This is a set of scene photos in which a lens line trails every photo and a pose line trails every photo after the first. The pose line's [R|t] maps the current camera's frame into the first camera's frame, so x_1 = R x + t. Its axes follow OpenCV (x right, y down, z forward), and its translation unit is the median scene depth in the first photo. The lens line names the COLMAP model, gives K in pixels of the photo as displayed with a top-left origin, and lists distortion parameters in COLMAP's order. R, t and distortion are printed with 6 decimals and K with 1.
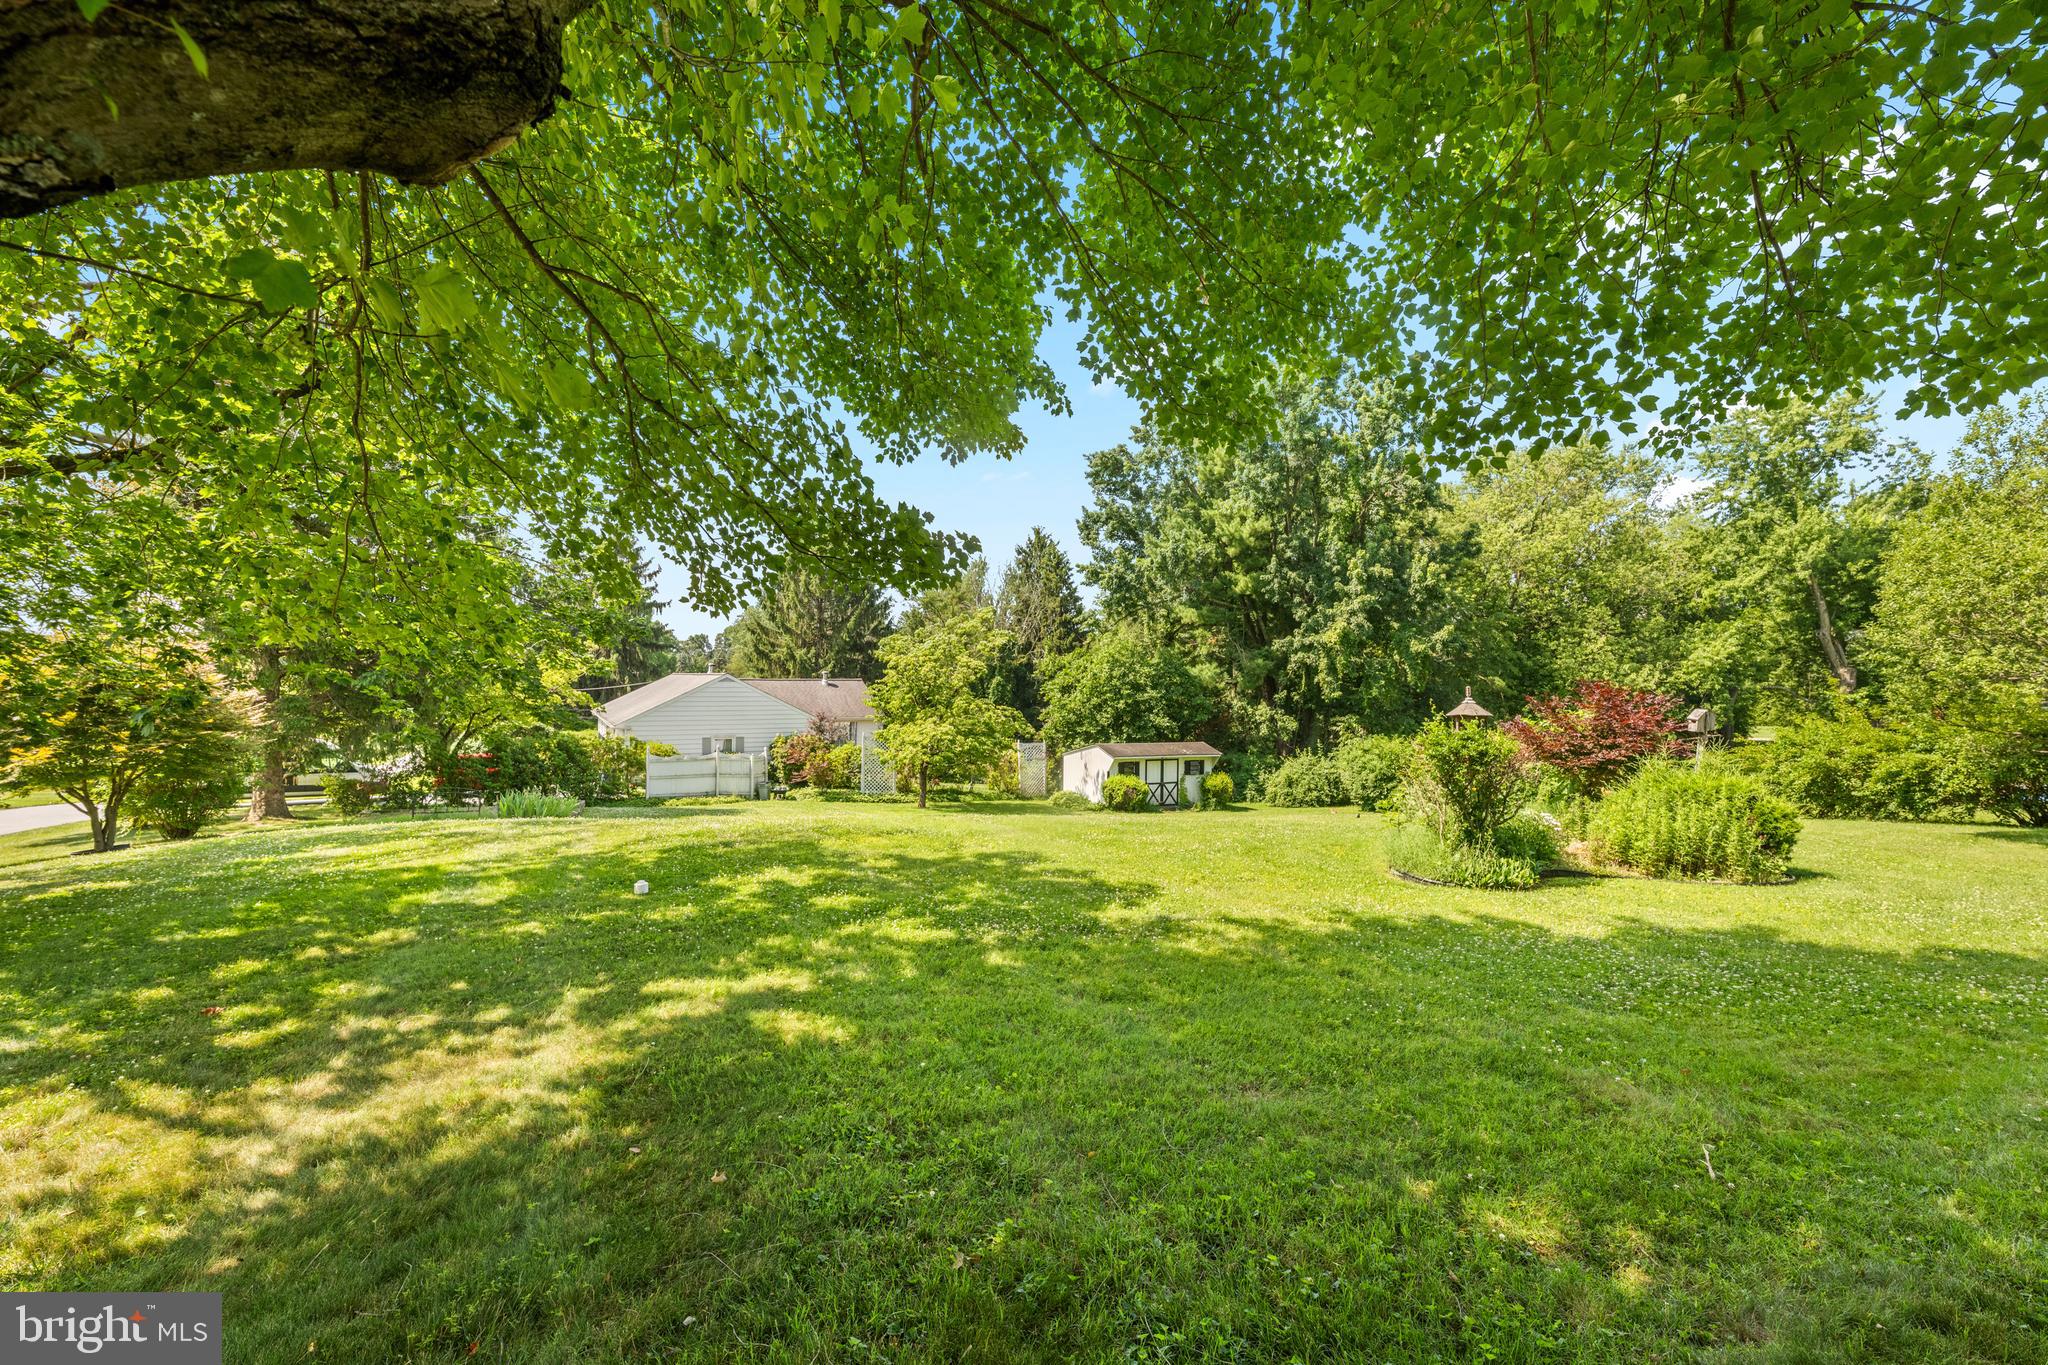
lens RADIAL K [[814.5, 0, 1018.6], [0, 814.5, 683.0], [0, 0, 1]] dist [-0.000474, -0.000322]
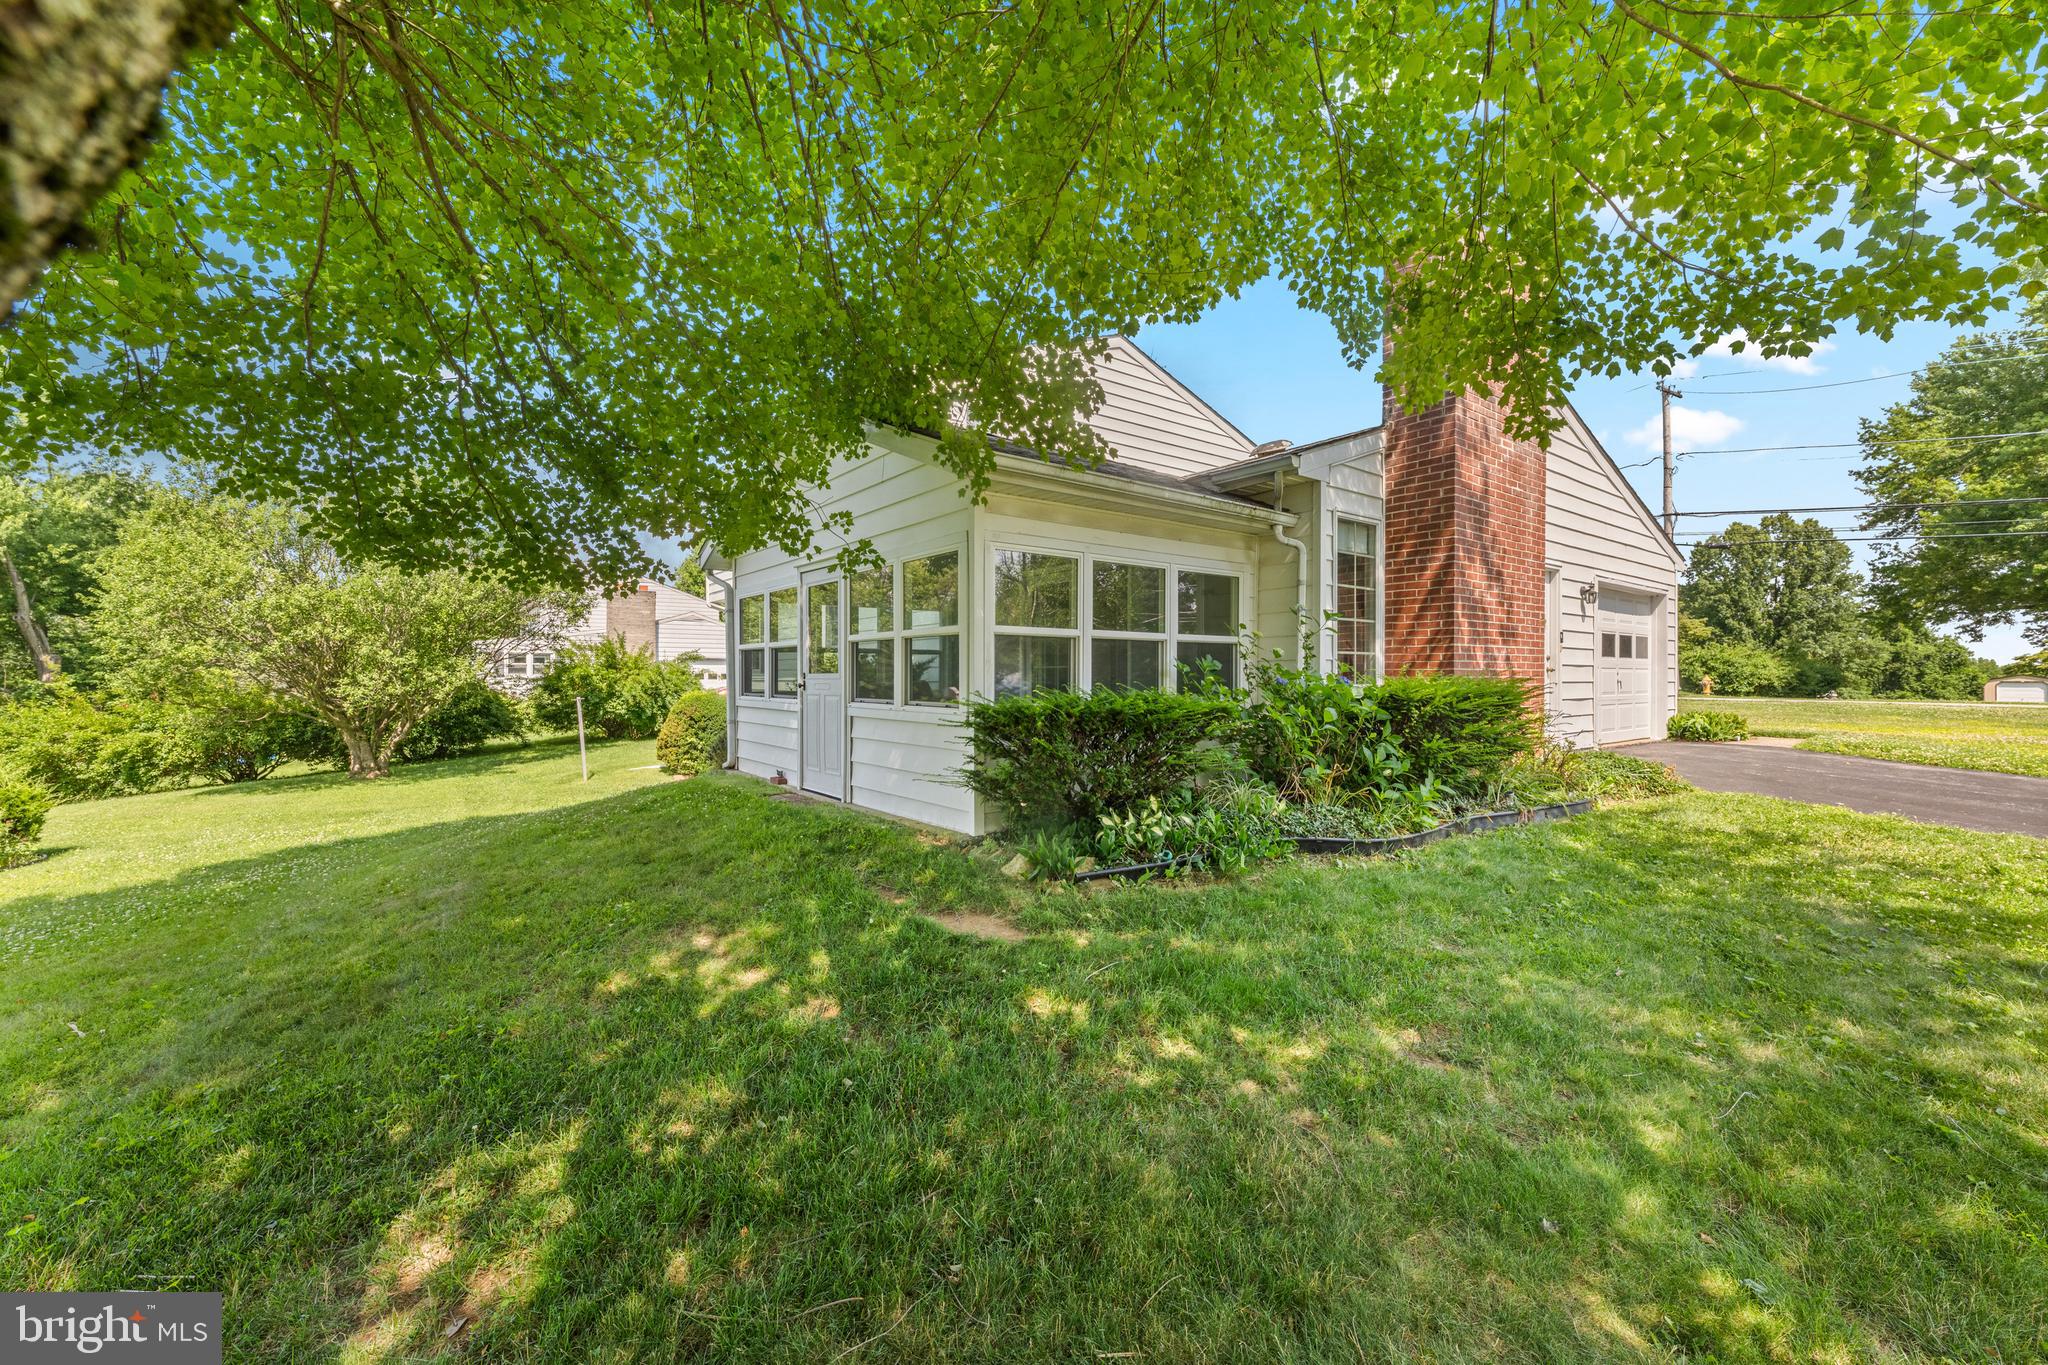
lens RADIAL K [[814.5, 0, 1018.6], [0, 814.5, 683.0], [0, 0, 1]] dist [-0.000474, -0.000322]
pose [[-0.104321, -0.014822, 0.994433, -0.118629], [0.001797, 0.999884, 0.015092, 0.005057], [-0.994542, 0.003361, -0.104282, -0.070617]]
